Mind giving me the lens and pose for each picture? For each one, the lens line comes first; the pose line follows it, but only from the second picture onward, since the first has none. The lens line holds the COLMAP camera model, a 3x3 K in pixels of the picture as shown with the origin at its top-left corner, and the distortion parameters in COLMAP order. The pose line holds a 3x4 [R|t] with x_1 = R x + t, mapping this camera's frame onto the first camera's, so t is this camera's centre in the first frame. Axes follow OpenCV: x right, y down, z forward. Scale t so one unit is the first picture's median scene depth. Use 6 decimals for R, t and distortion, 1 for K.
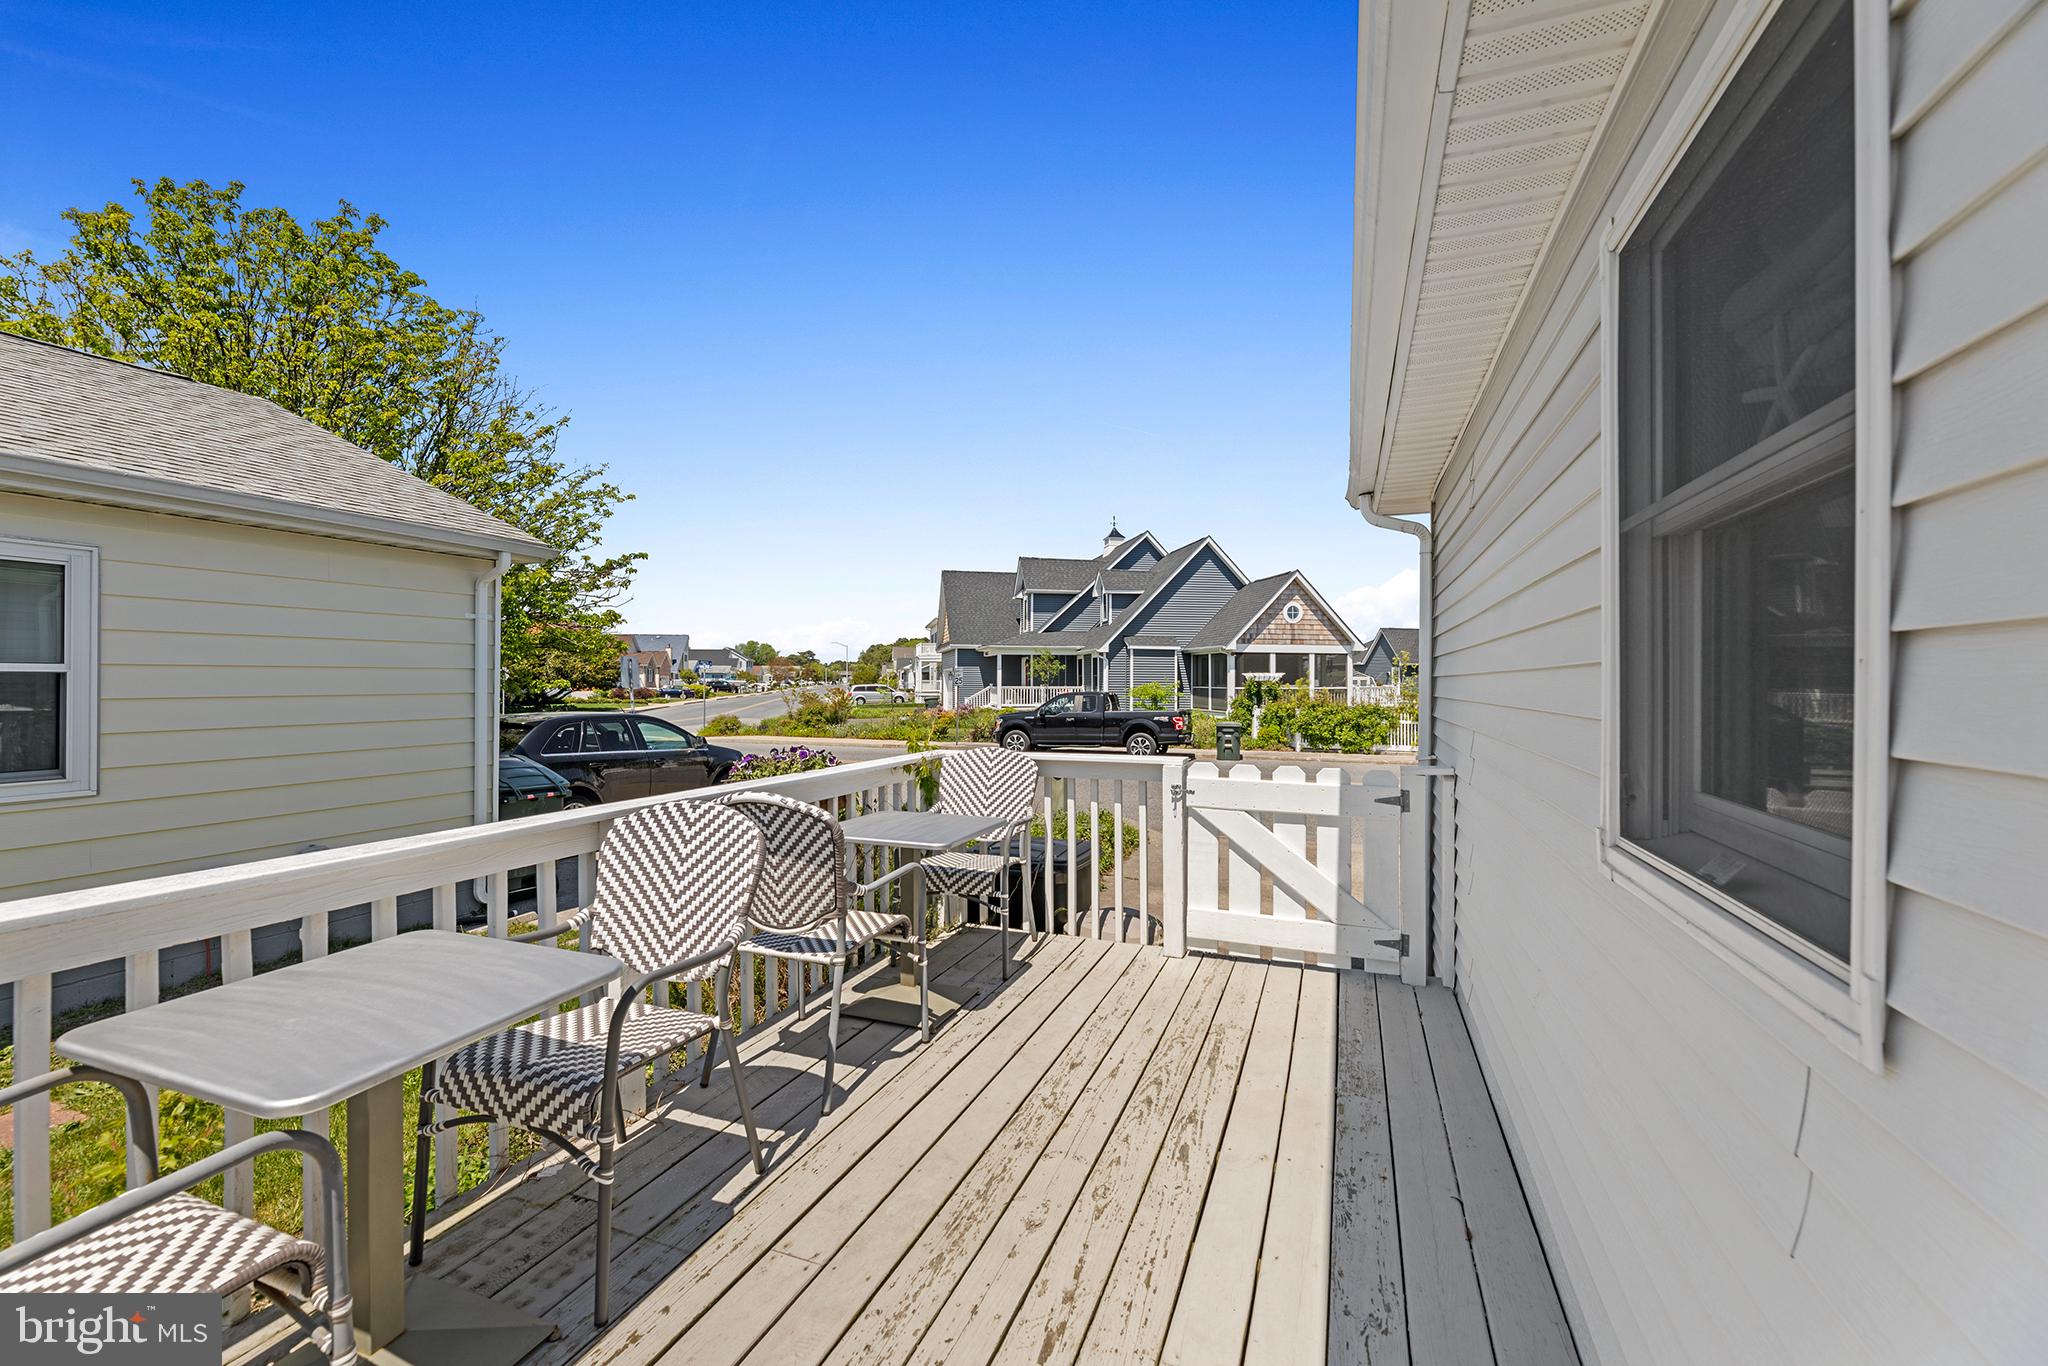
lens RADIAL K [[826.0, 0, 1019.3], [0, 826.0, 682.5], [0, 0, 1]] dist [-0.003704, 0.000107]
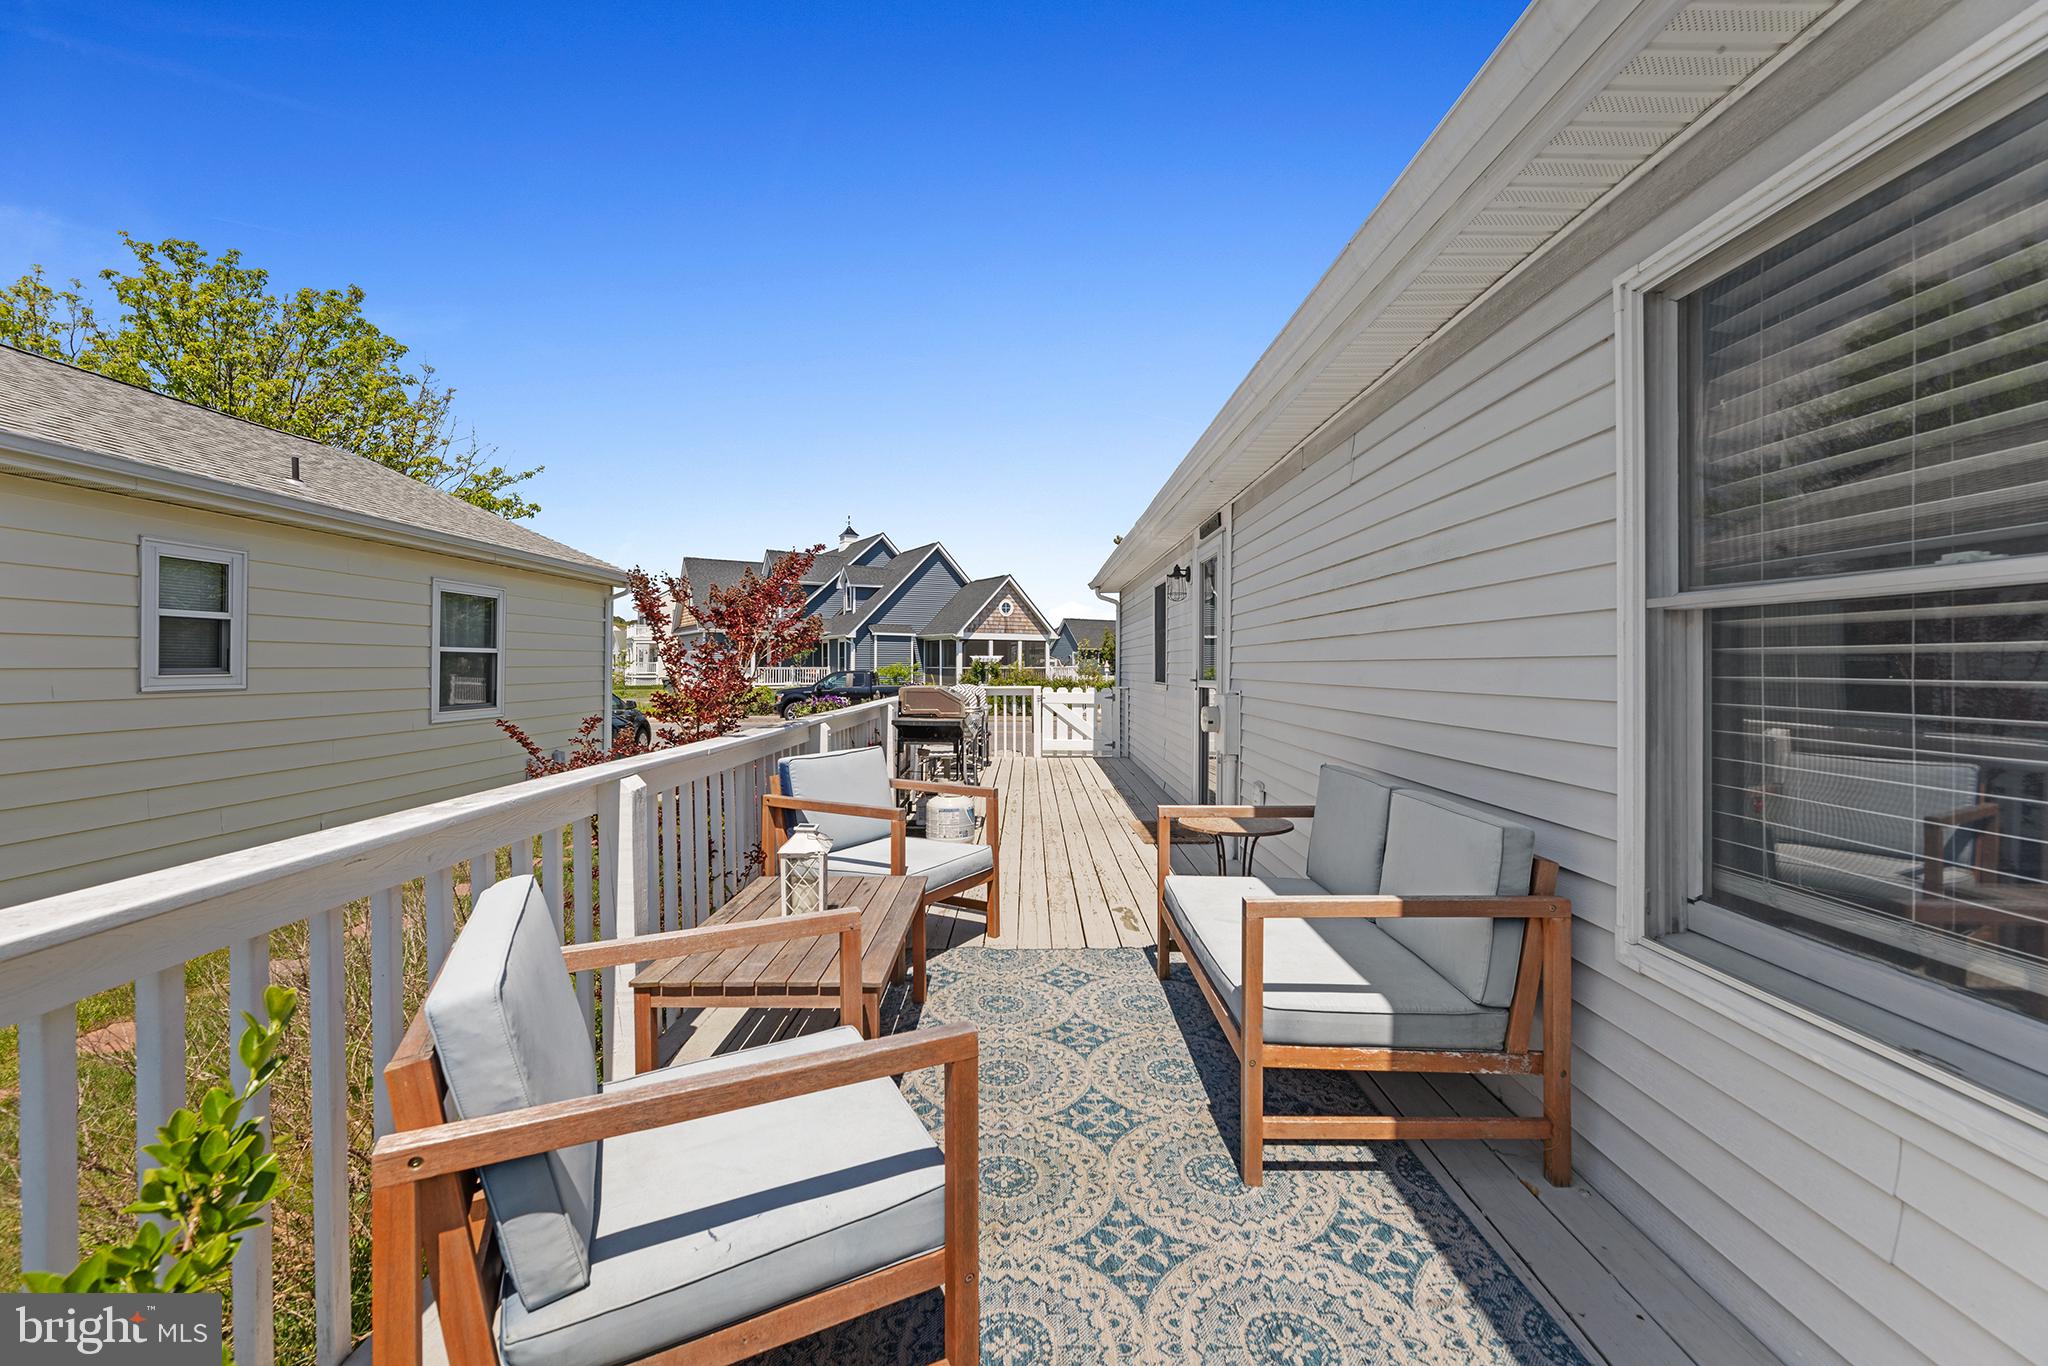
lens RADIAL K [[824.6, 0, 1020.7], [0, 824.6, 673.7], [0, 0, 1]] dist [-0.001400, -0.000066]
pose [[0.932865, -0.005954, 0.360176, -0.102096], [0.002215, 0.999939, 0.010792, 0.002234], [-0.360219, -0.009270, 0.932822, -0.184402]]
